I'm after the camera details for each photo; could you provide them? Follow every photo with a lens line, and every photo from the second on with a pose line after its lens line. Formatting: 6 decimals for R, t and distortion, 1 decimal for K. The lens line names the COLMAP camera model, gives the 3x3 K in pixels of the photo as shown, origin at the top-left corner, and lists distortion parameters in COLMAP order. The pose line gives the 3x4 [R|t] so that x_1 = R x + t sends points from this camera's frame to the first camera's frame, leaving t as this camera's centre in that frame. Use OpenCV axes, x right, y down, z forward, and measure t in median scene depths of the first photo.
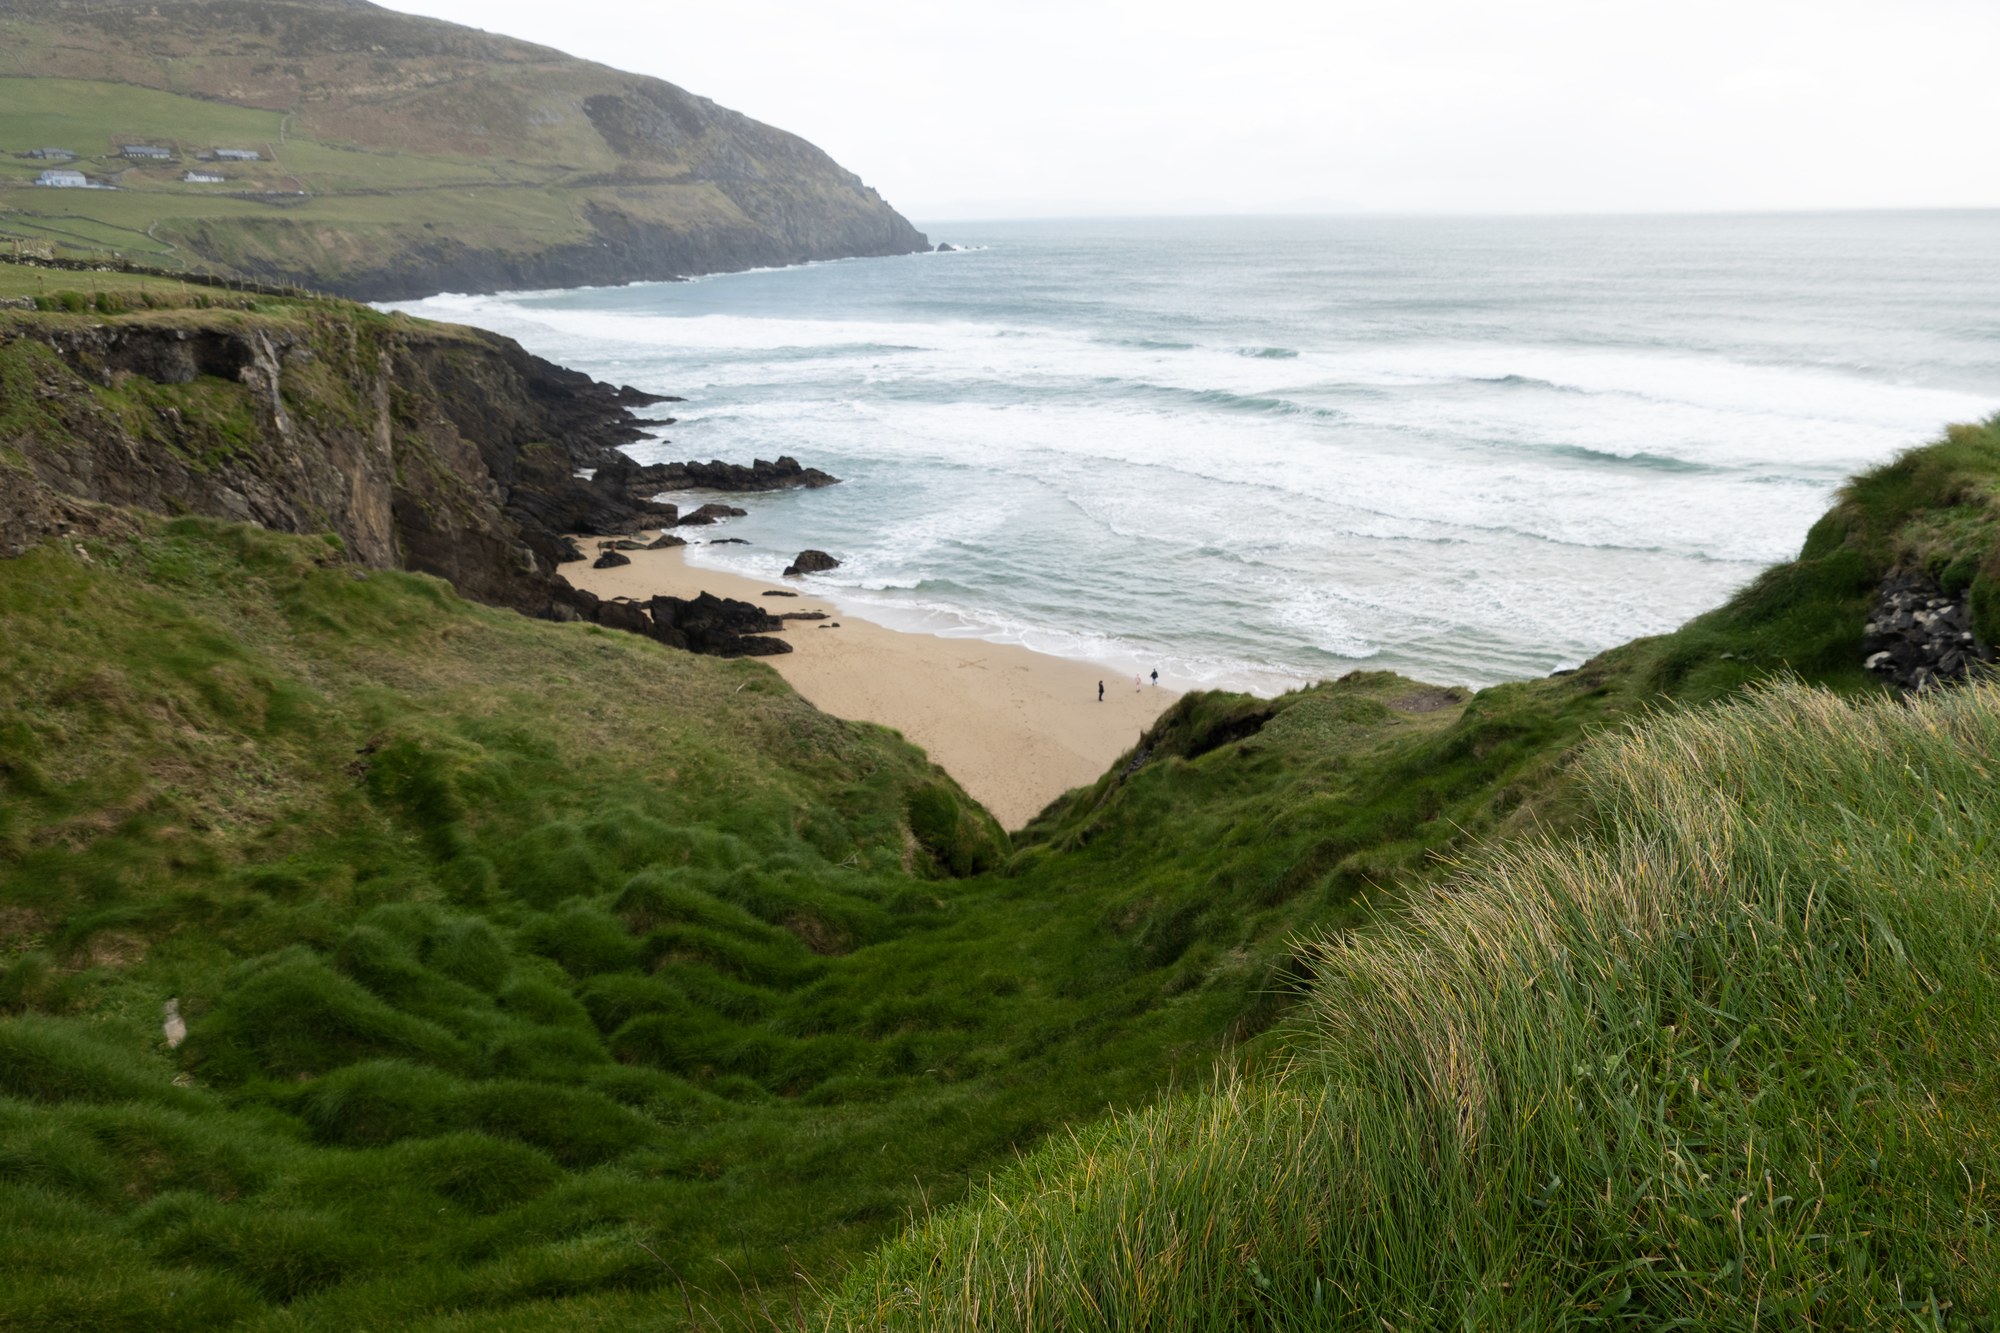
lens RADIAL K [[1375.4, 0, 1005.4], [0, 1375.4, 660.3], [0, 0, 1]] dist [-0.007751, -0.007182]
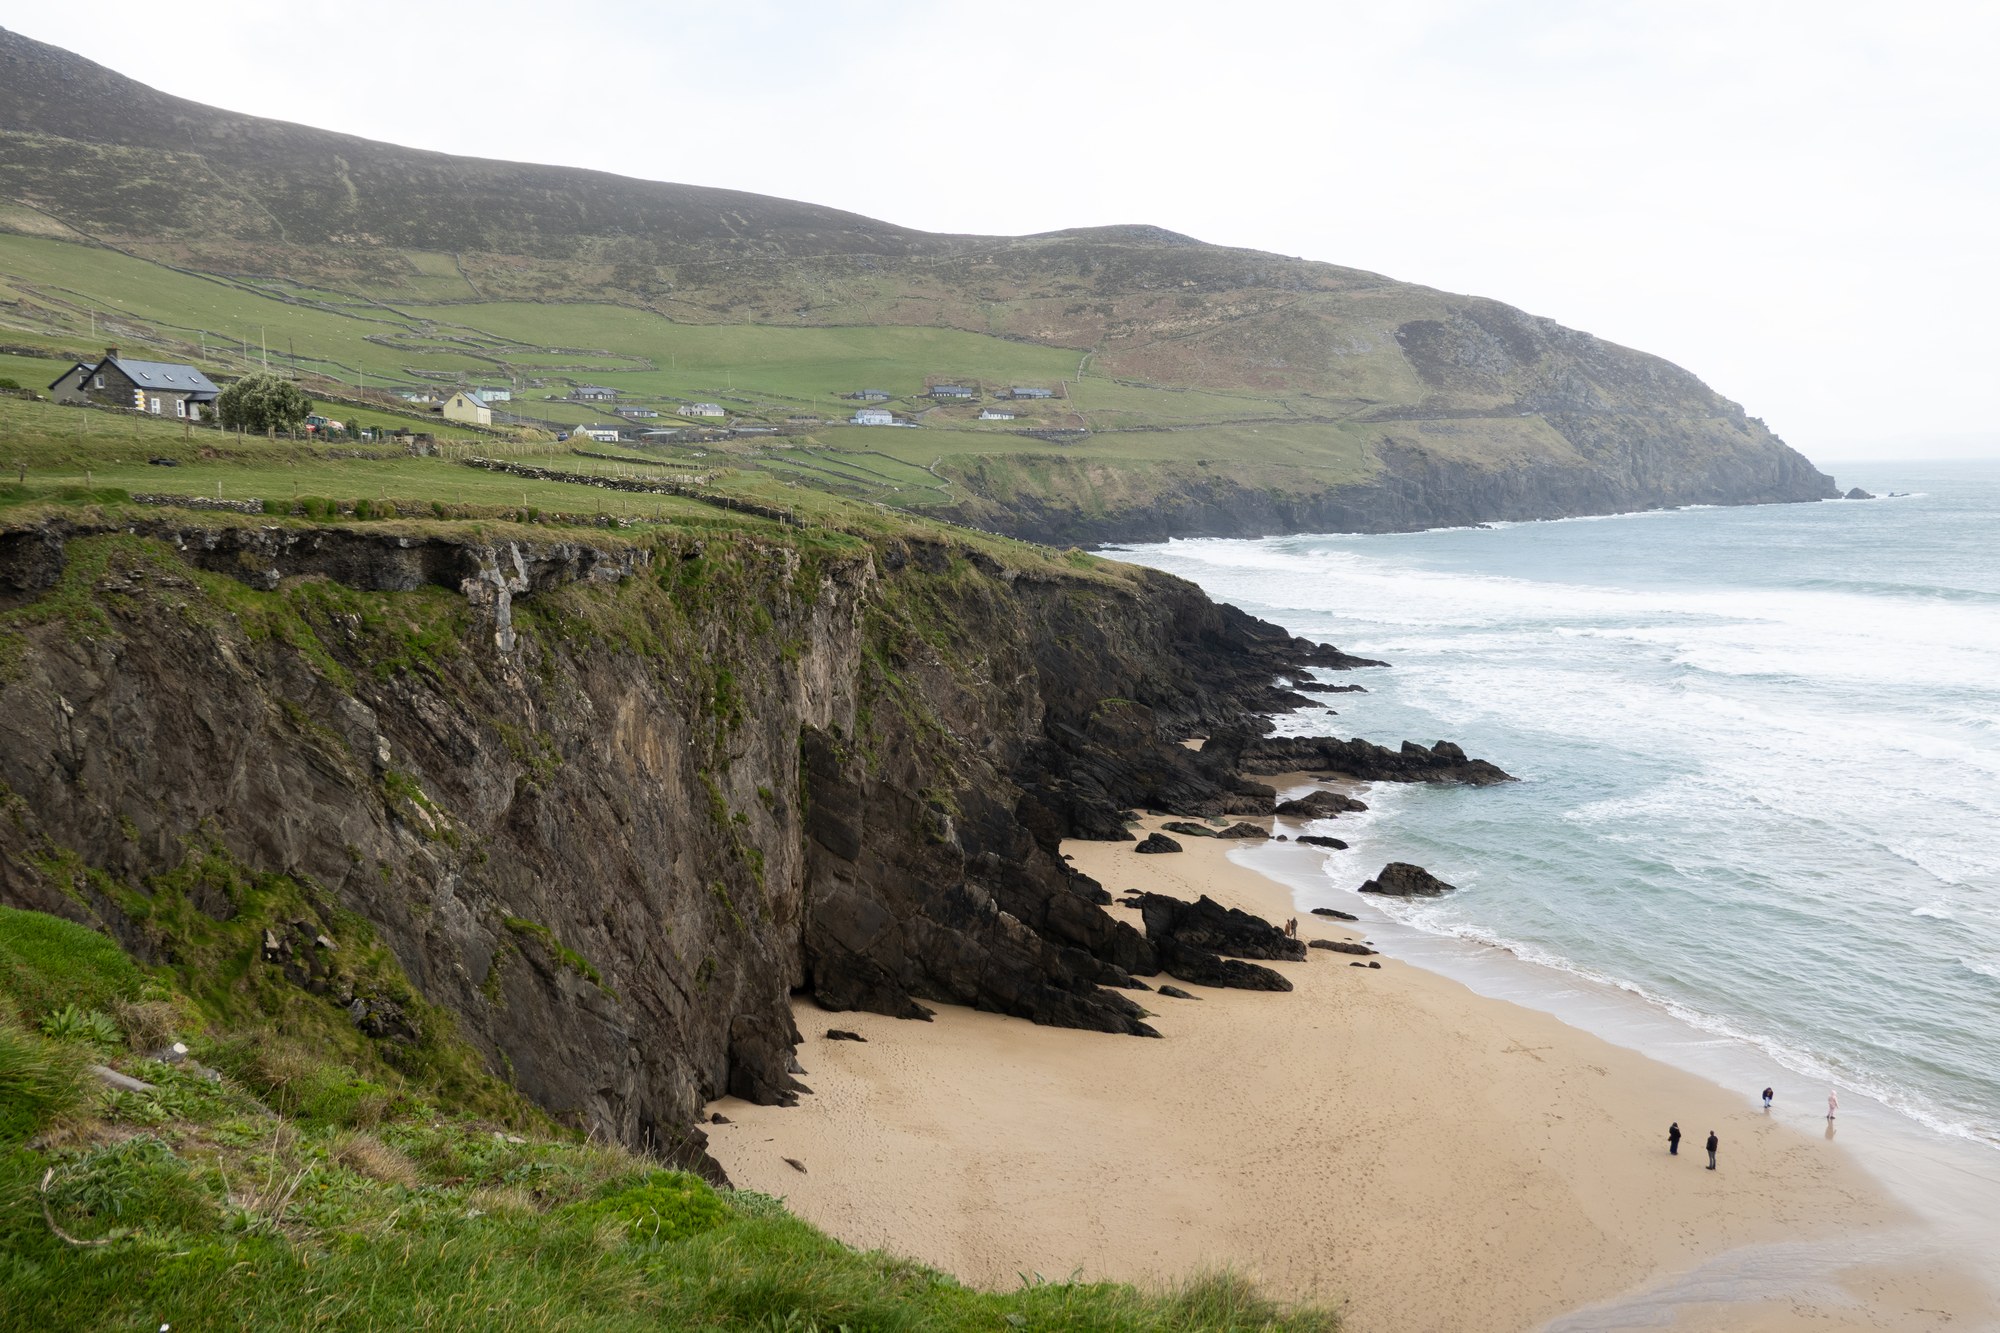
lens RADIAL K [[1660.2, 0, 1006.3], [0, 1660.2, 646.4], [0, 0, 1]] dist [-0.024871, 0.004013]
pose [[0.848395, 0.056477, -0.526342, 0.101538], [-0.159985, 0.975152, -0.153240, -0.014748], [0.504609, 0.214215, 0.836350, 0.067514]]
